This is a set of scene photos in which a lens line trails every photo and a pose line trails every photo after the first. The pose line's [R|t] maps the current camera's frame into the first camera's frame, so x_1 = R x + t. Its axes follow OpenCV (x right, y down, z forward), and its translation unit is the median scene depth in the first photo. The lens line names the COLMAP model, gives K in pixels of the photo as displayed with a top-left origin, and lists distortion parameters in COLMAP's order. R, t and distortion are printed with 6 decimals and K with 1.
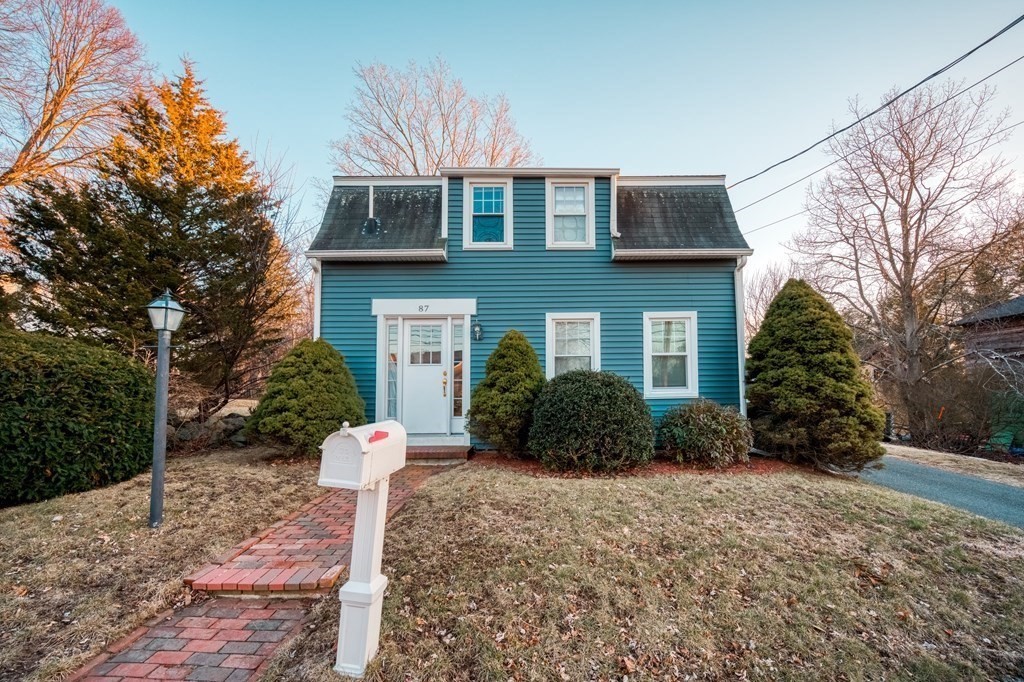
lens RADIAL K [[413.5, 0, 527.8], [0, 413.5, 375.6], [0, 0, 1]] dist [-0.011126, -0.001502]
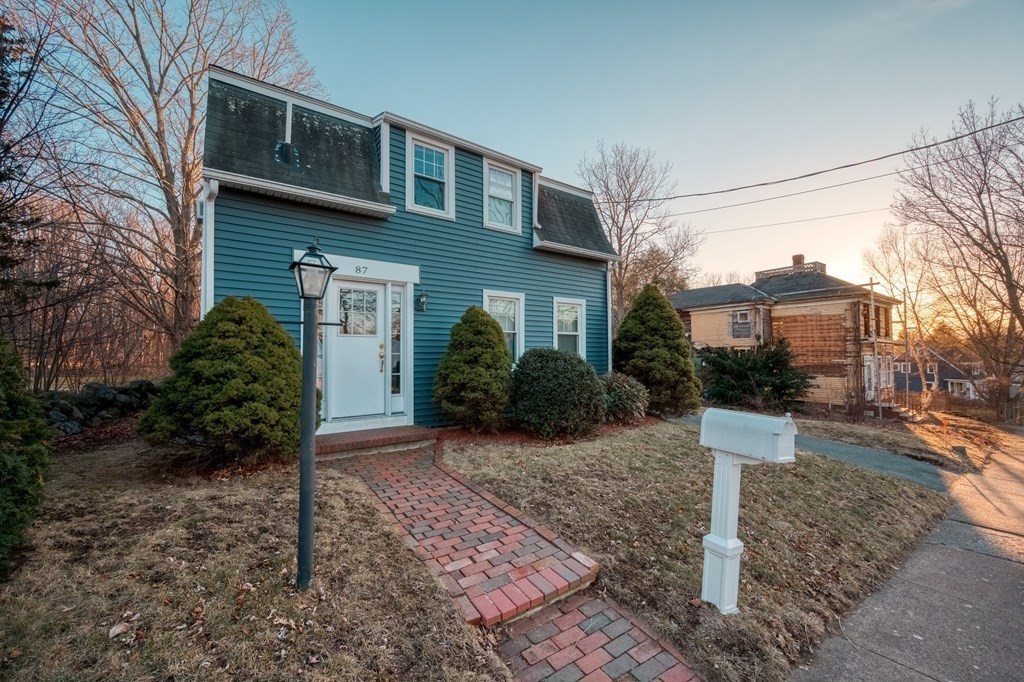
lens RADIAL K [[413.5, 0, 517.7], [0, 413.5, 345.6], [0, 0, 1]] dist [-0.011126, -0.001502]
pose [[0.802571, 0.017798, 0.596291, -0.494404], [-0.028974, 0.999538, 0.009163, -0.022904], [-0.595852, -0.024631, 0.802716, 0.117409]]
